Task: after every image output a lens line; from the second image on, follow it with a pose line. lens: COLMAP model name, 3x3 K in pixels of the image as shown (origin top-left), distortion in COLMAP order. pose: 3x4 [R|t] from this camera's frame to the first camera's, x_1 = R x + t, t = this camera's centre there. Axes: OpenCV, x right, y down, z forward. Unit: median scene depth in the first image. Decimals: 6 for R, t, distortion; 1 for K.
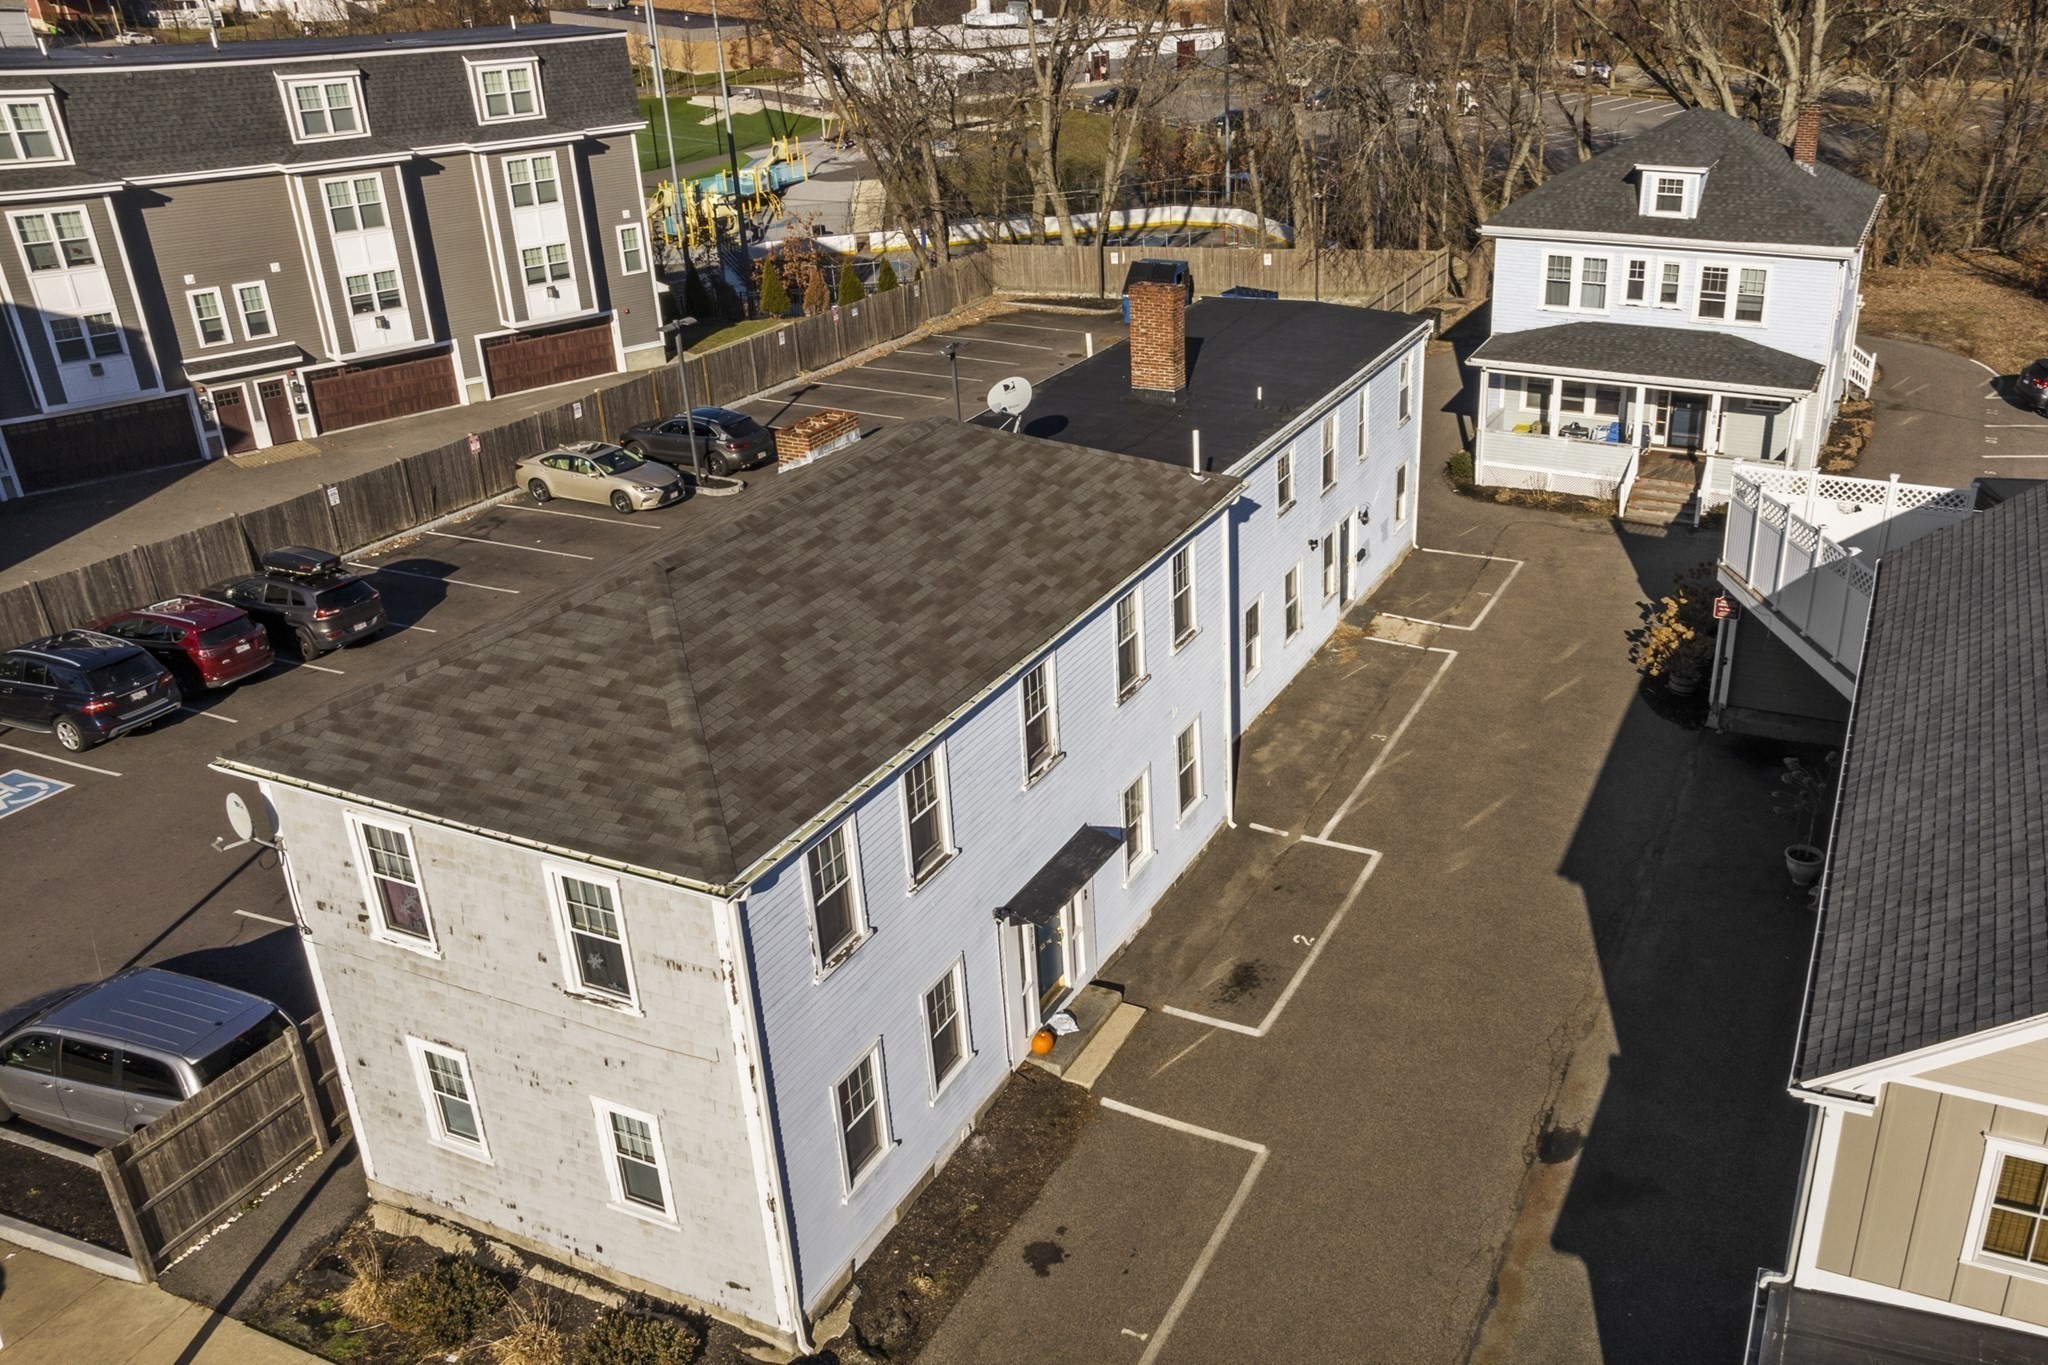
lens RADIAL K [[1713.1, 0, 1214.3], [0, 1713.1, 673.7], [0, 0, 1]] dist [-0.015378, -0.008558]
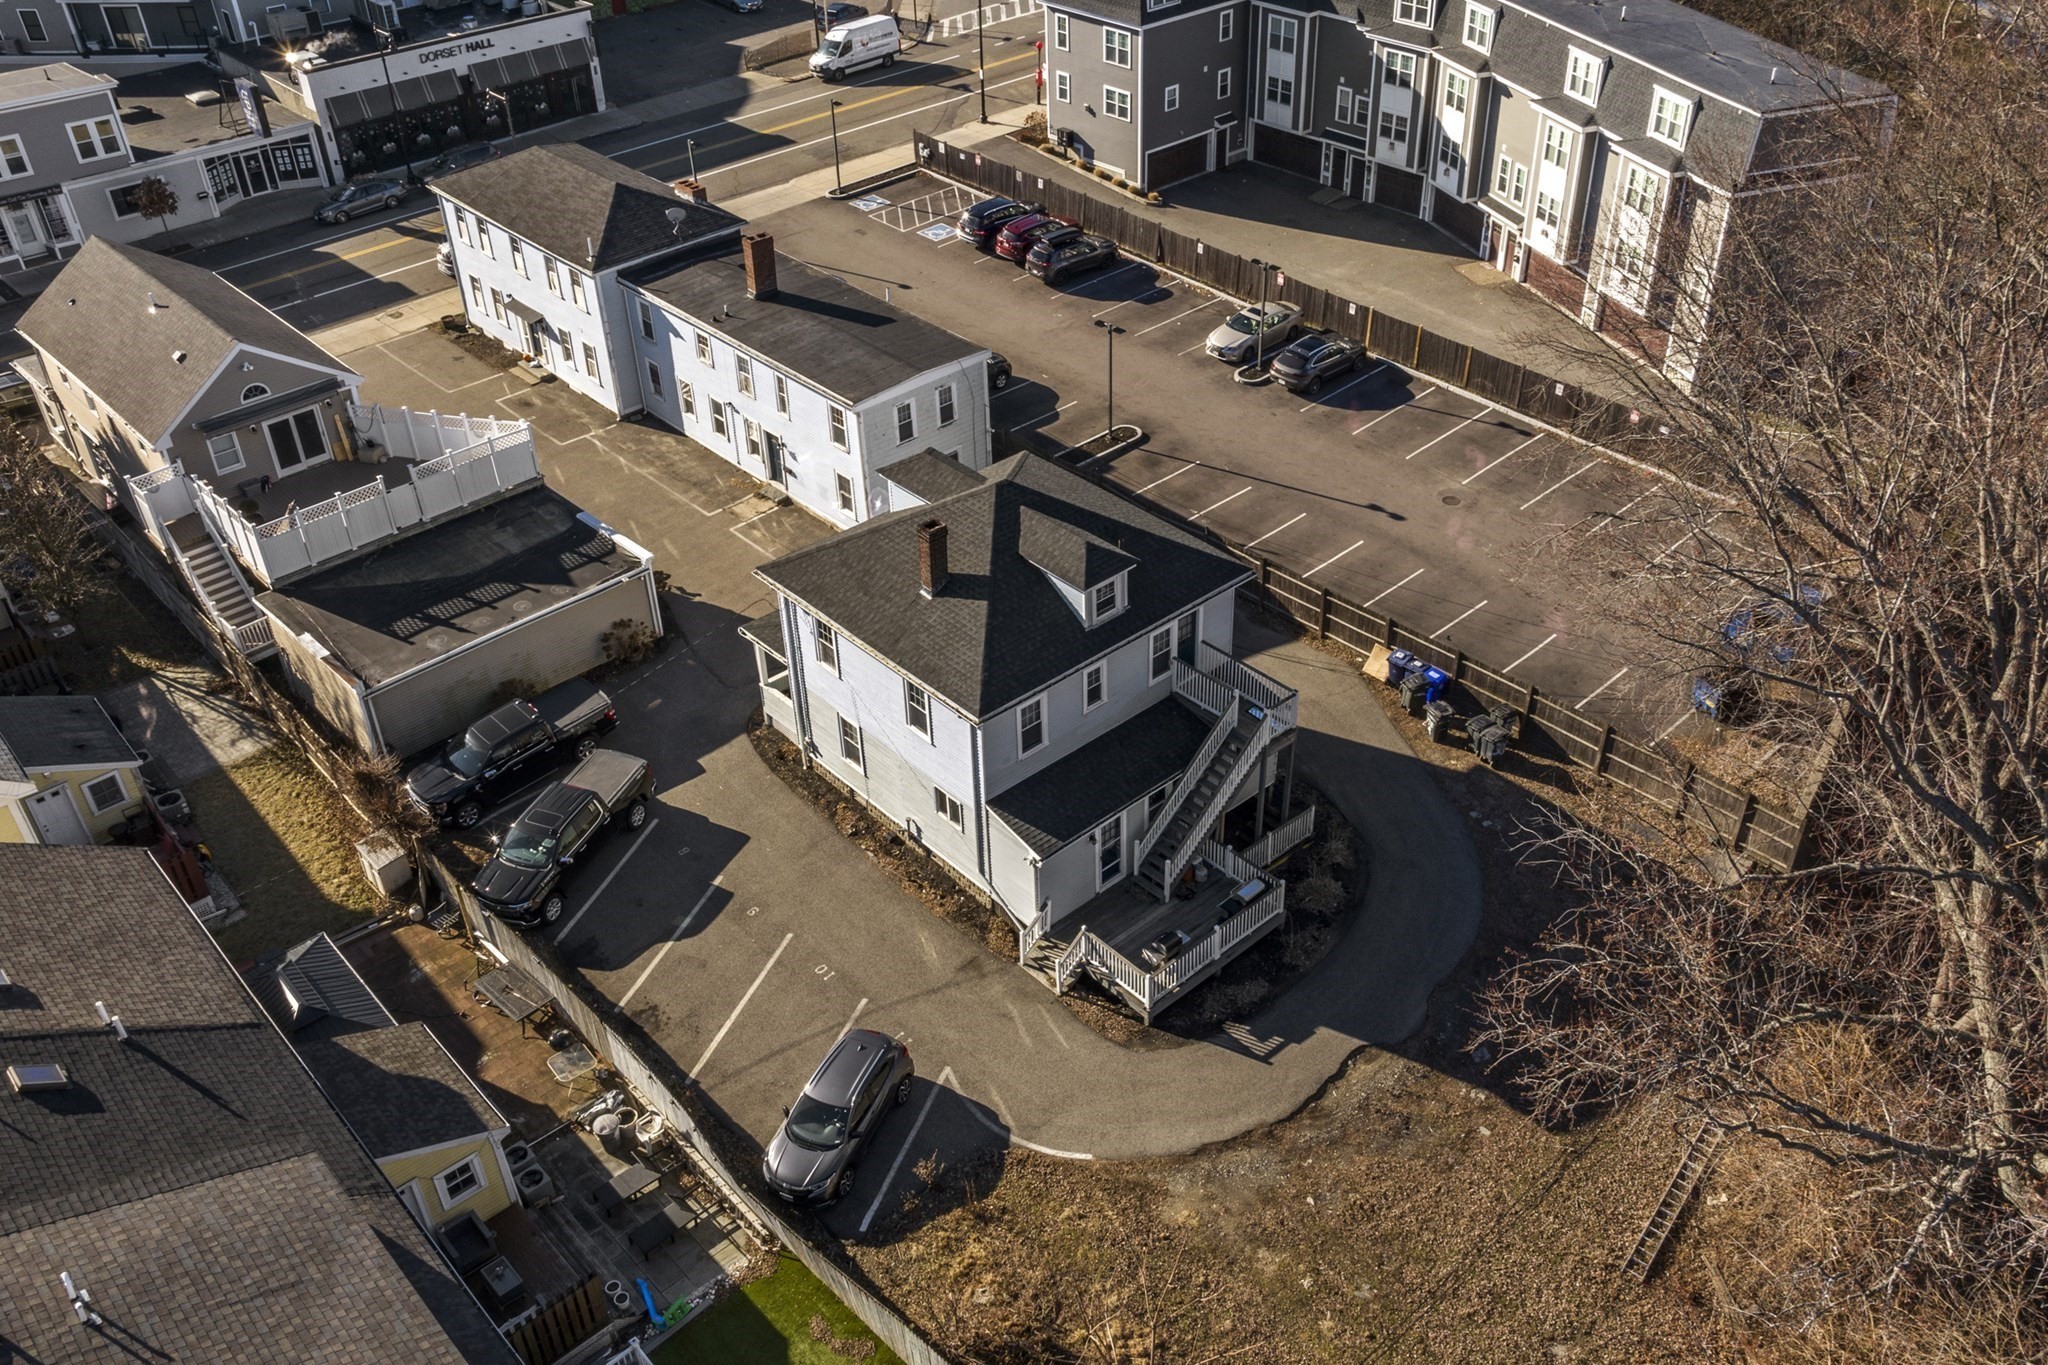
lens RADIAL K [[1713.1, 0, 1085.3], [0, 1713.1, 661.5], [0, 0, 1]] dist [-0.015378, -0.008558]
pose [[-0.397271, 0.543356, -0.739554, 1.359876], [-0.373648, 0.640284, 0.671136, -1.227189], [0.838190, 0.542956, -0.051342, 1.527540]]
